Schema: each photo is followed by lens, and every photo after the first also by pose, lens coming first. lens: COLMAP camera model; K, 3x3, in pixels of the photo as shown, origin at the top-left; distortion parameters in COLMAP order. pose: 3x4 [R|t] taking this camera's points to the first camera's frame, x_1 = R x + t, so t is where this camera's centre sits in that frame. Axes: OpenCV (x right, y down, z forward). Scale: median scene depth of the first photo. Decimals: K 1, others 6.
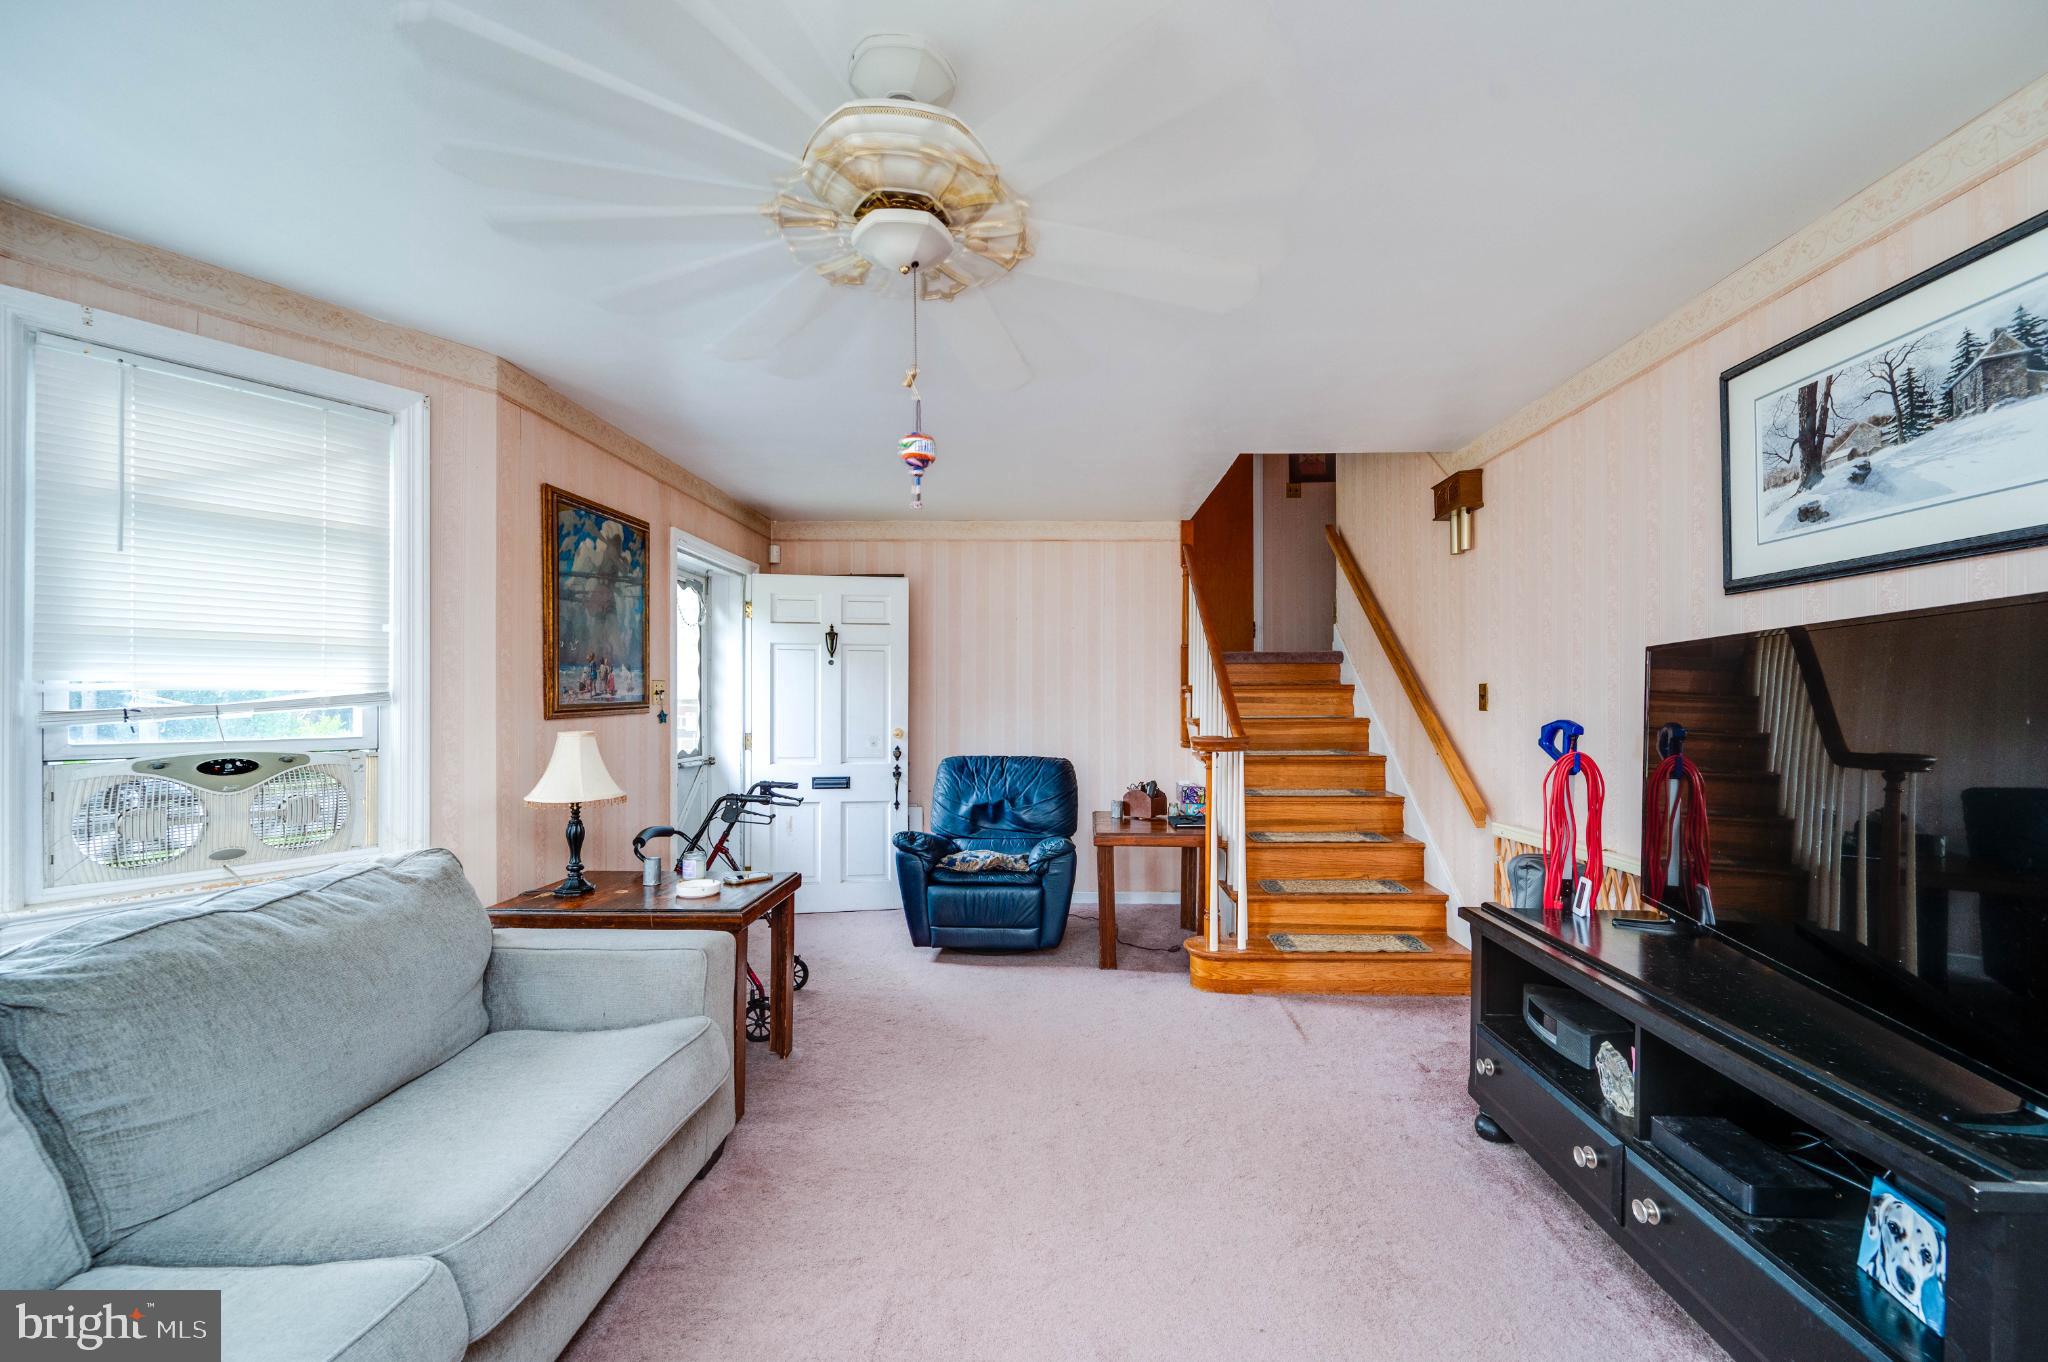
lens RADIAL K [[825.2, 0, 1030.1], [0, 825.2, 698.7], [0, 0, 1]] dist [-0.000565, 0.000122]
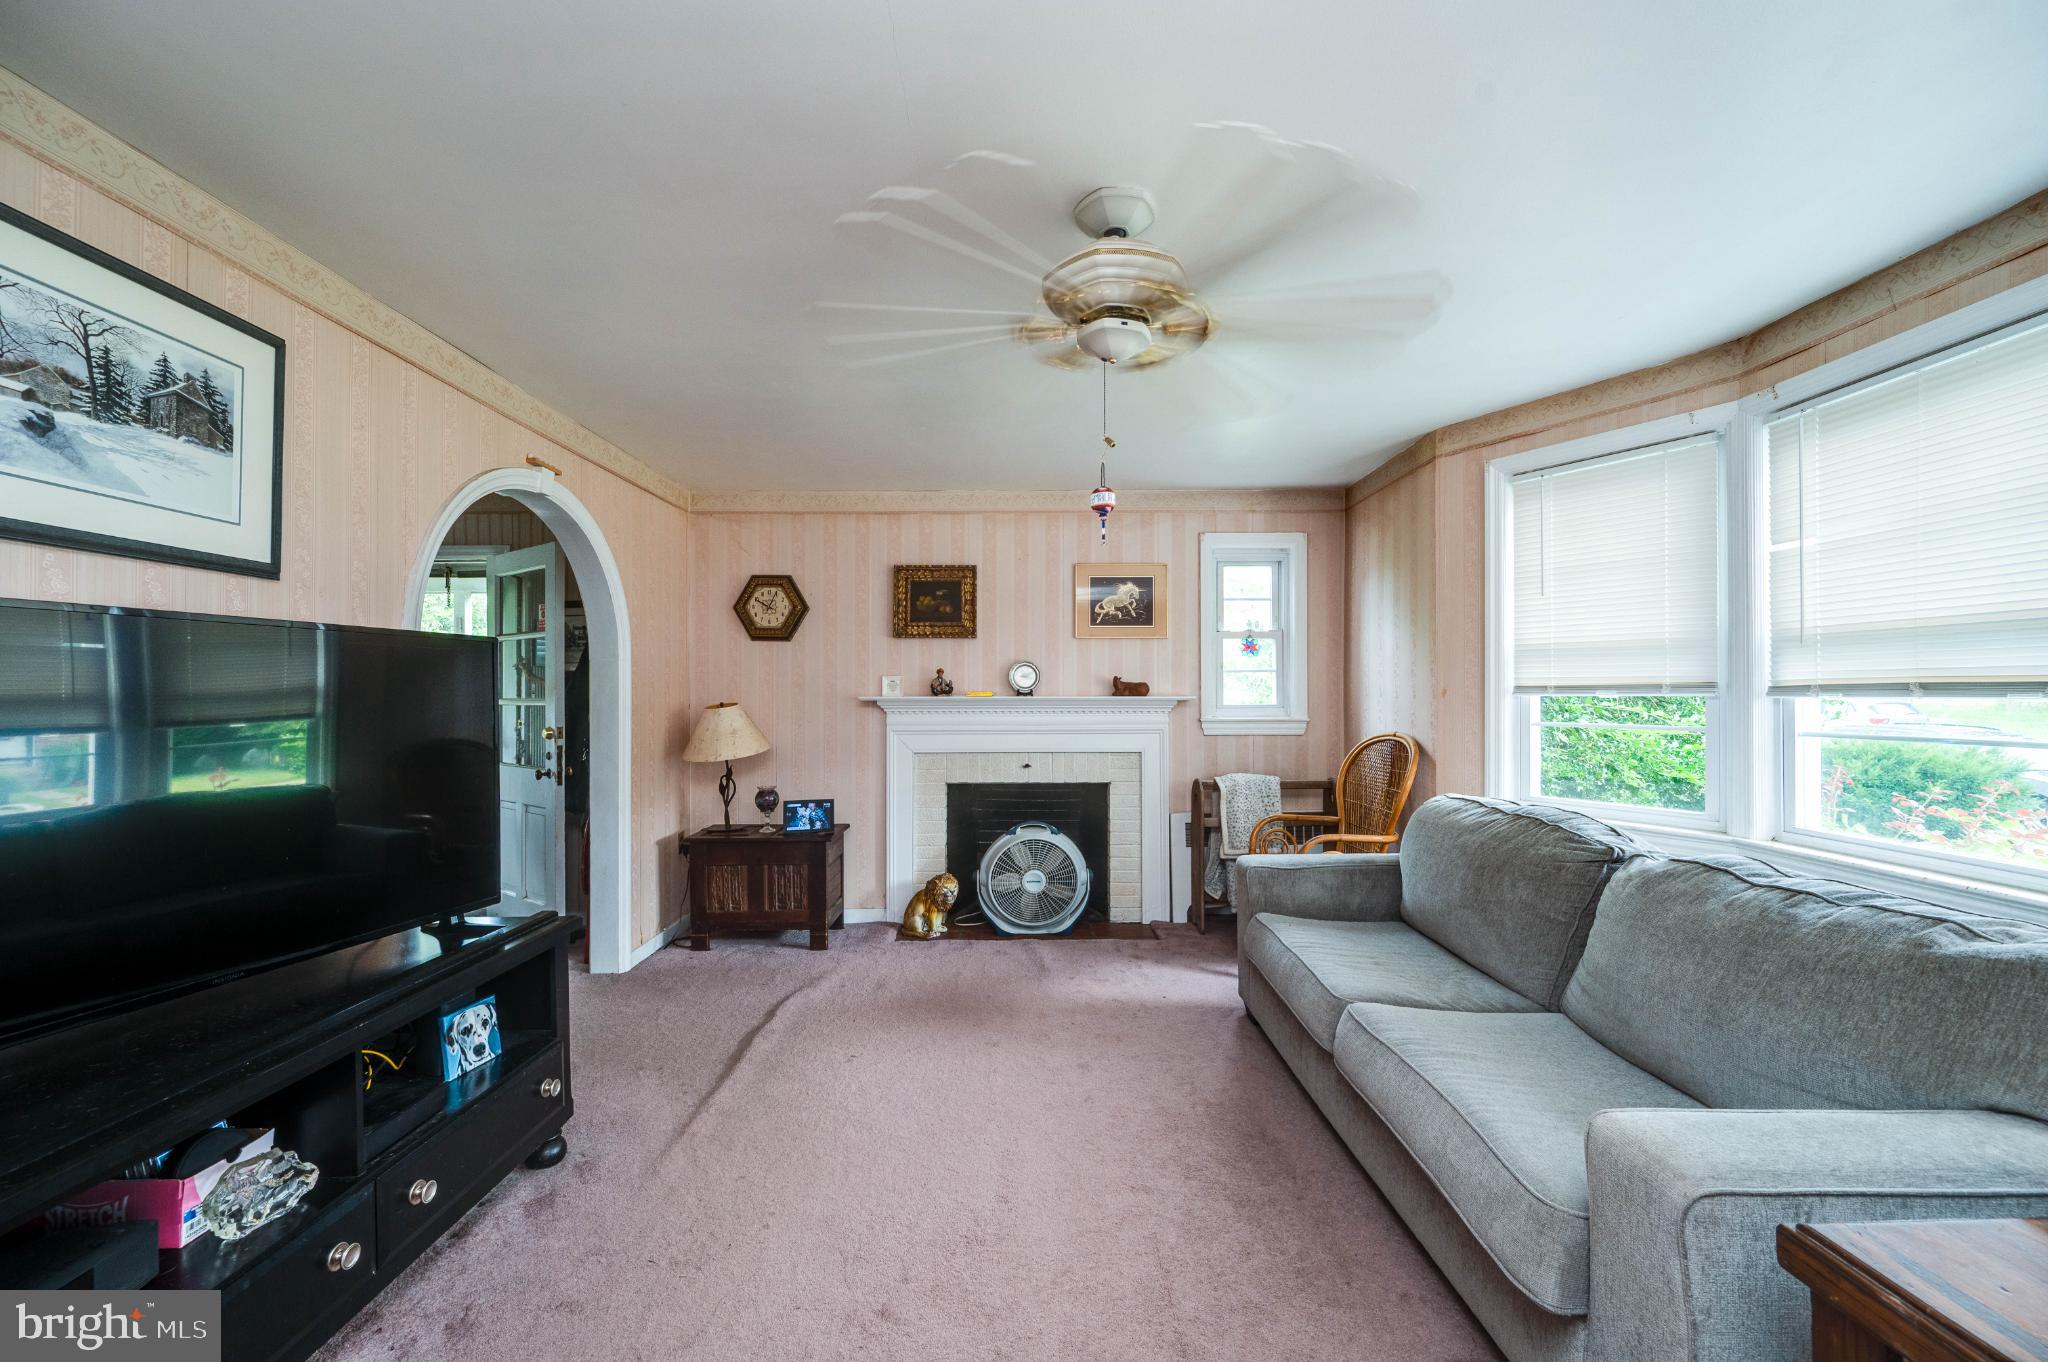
lens RADIAL K [[825.2, 0, 1022.6], [0, 825.2, 687.6], [0, 0, 1]] dist [-0.000565, 0.000122]
pose [[-0.998919, 0.001443, -0.046471, 0.044437], [0.001871, 0.999956, -0.009175, 0.005060], [0.046456, -0.009252, -0.998877, 1.812830]]
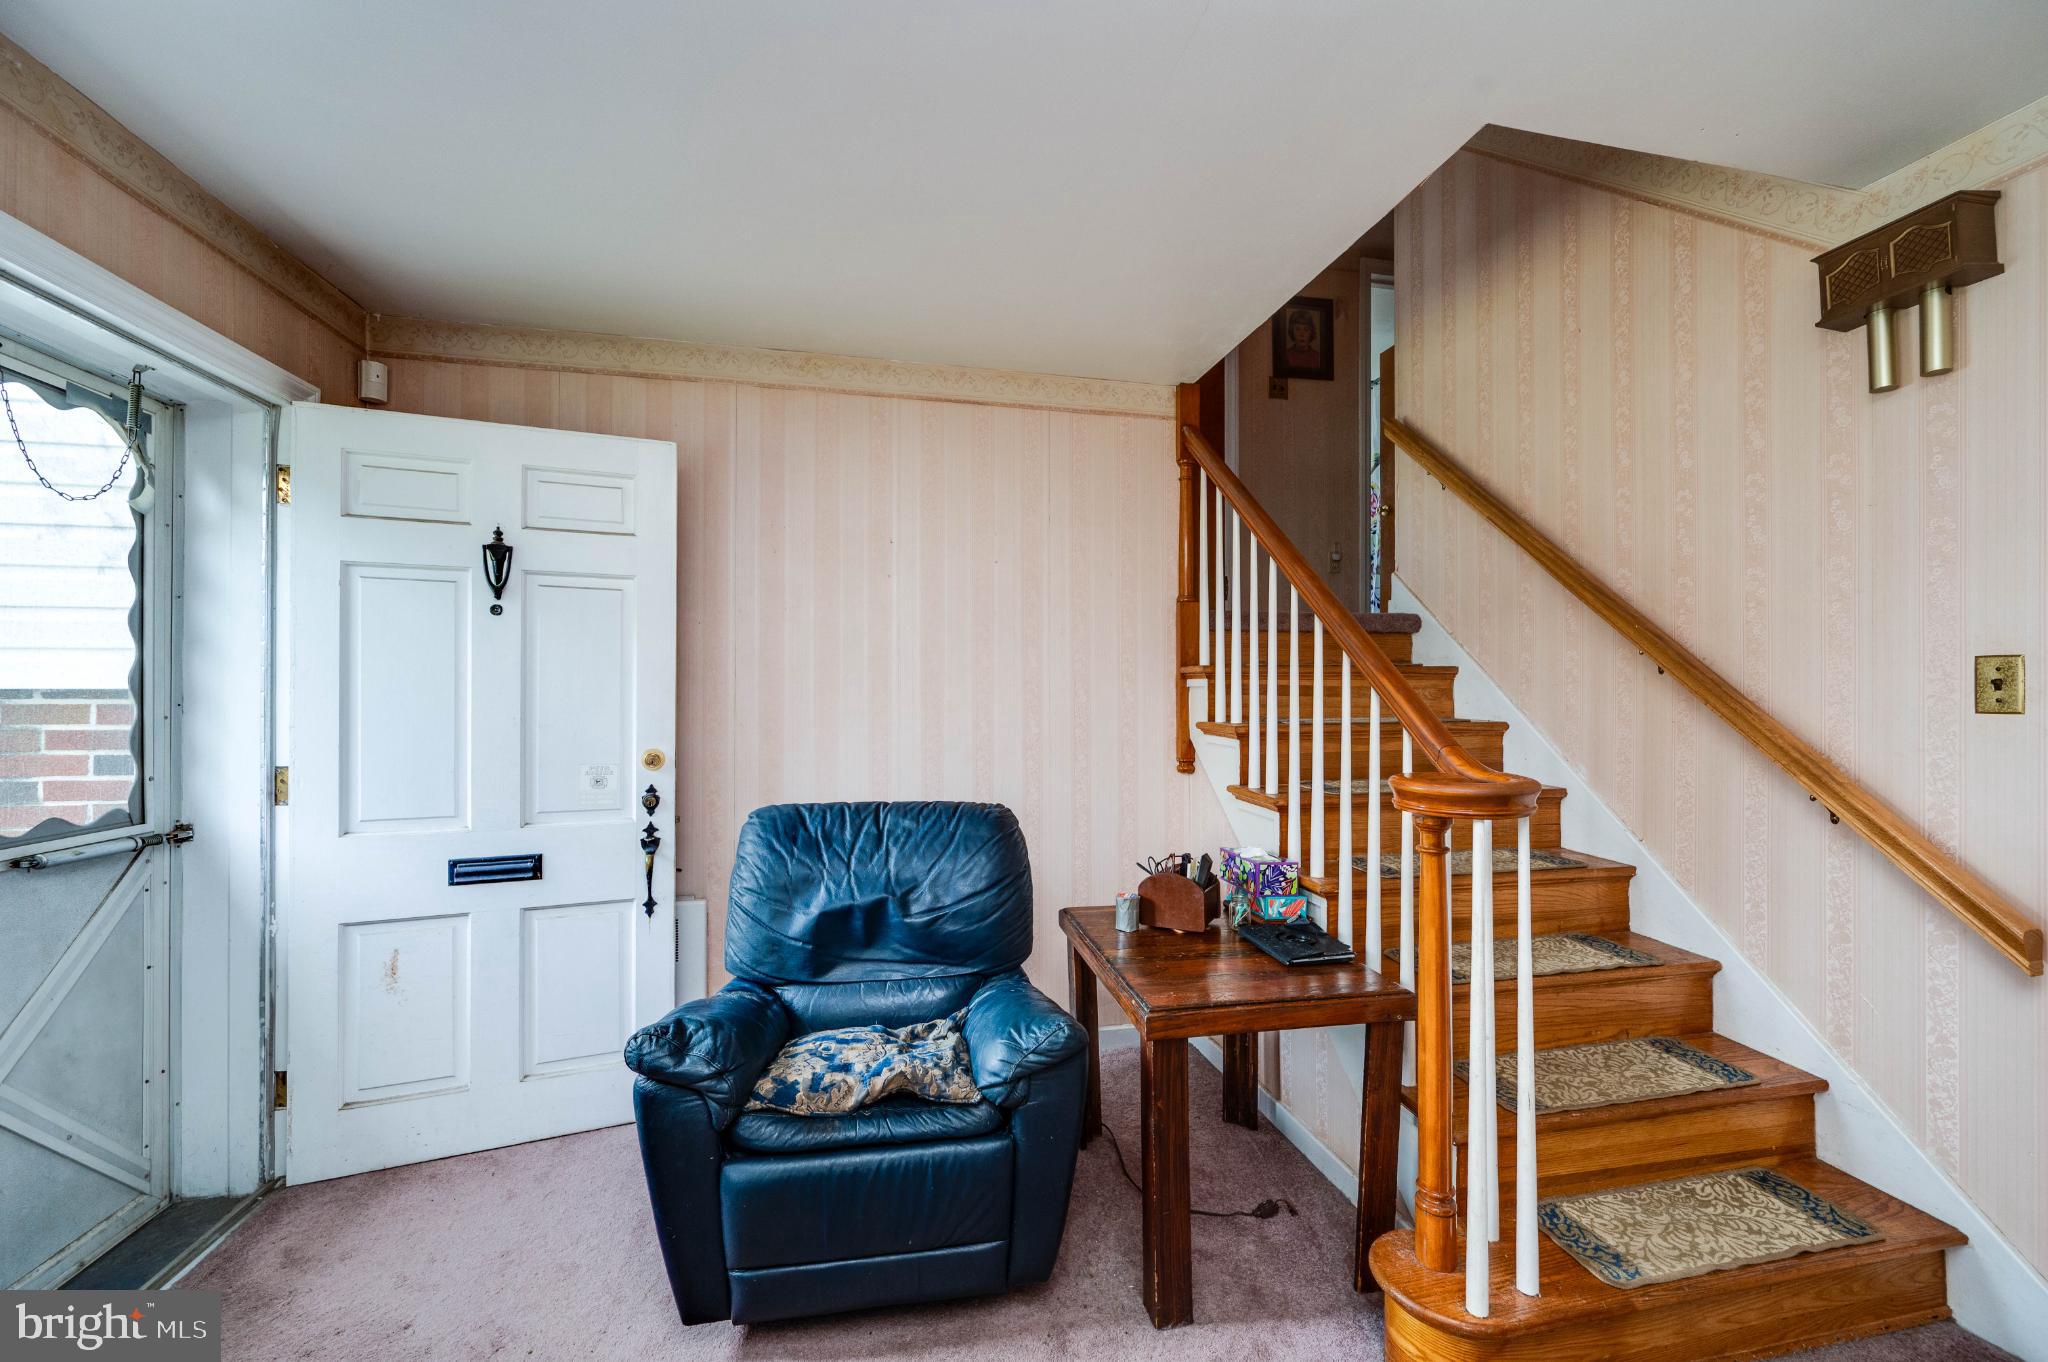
lens RADIAL K [[825.2, 0, 1028.9], [0, 825.2, 684.3], [0, 0, 1]] dist [-0.000565, 0.000122]
pose [[0.969504, 0.002655, 0.245063, -0.074001], [-0.001296, 0.999983, -0.005709, 0.000401], [-0.245073, 0.005218, 0.969490, 0.544708]]
